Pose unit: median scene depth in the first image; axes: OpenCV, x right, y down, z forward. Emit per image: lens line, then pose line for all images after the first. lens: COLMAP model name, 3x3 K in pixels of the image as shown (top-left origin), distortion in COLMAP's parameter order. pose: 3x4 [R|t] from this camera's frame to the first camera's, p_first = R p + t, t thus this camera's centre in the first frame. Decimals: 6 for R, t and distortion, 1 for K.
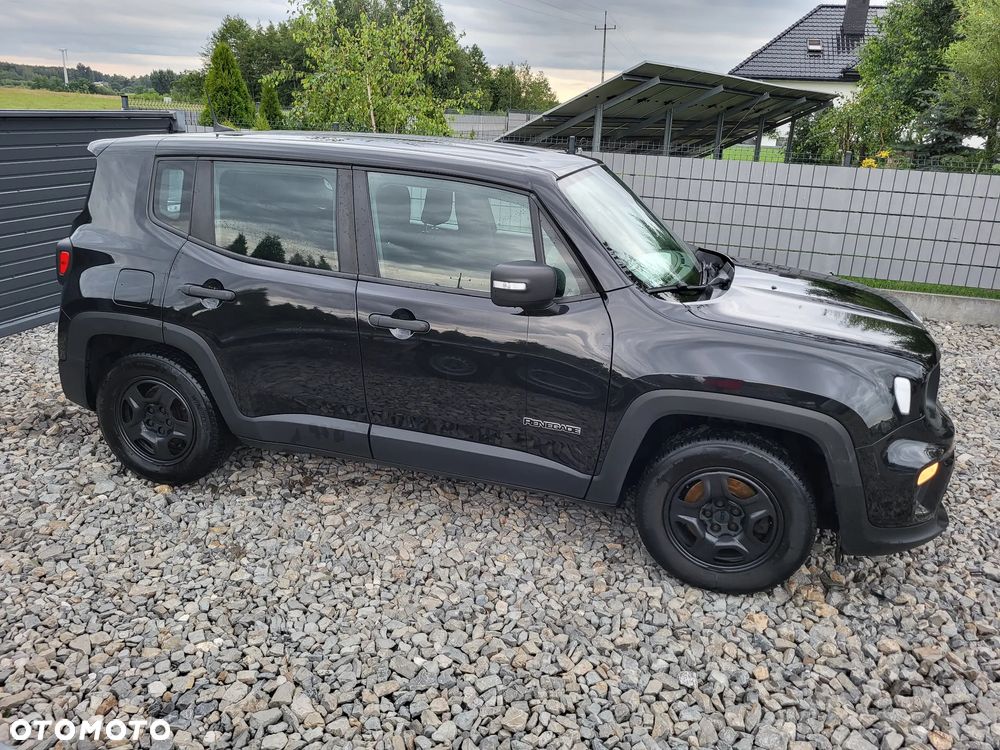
lens RADIAL K [[763.9, 0, 508.6], [0, 763.9, 360.1], [0, 0, 1]] dist [0.044224, -0.036620]
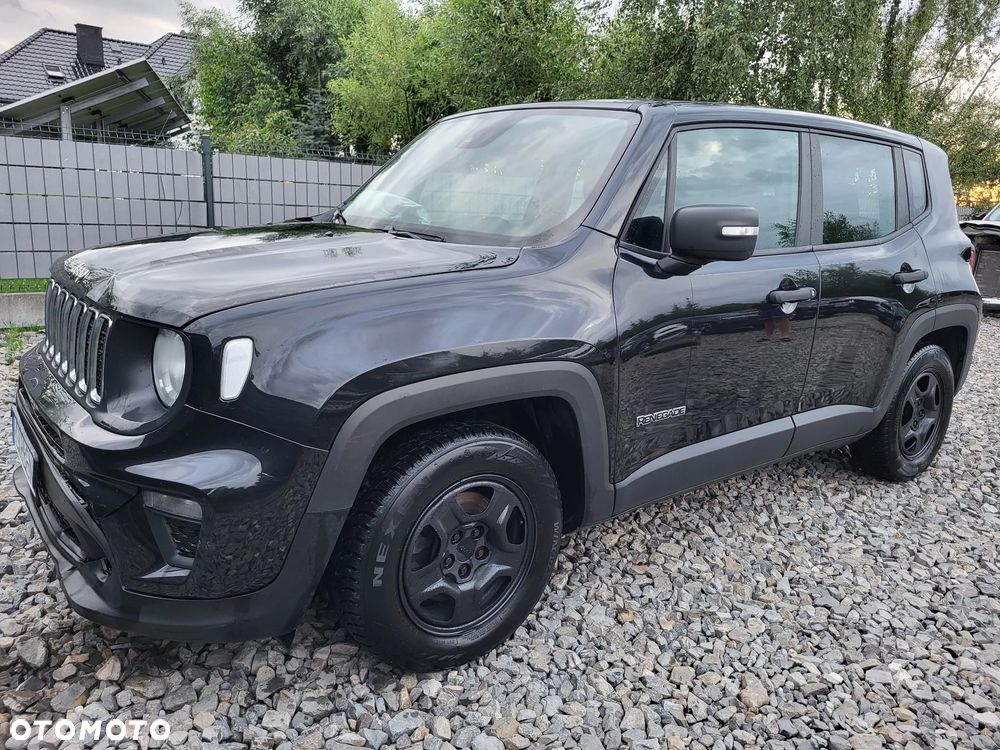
lens RADIAL K [[763.9, 0, 520.1], [0, 763.9, 367.1], [0, 0, 1]] dist [0.044224, -0.036620]
pose [[0.580236, -0.195714, 0.790583, -1.052964], [0.226869, 0.971118, 0.073900, -0.088149], [-0.782213, 0.136479, 0.607879, 0.673947]]
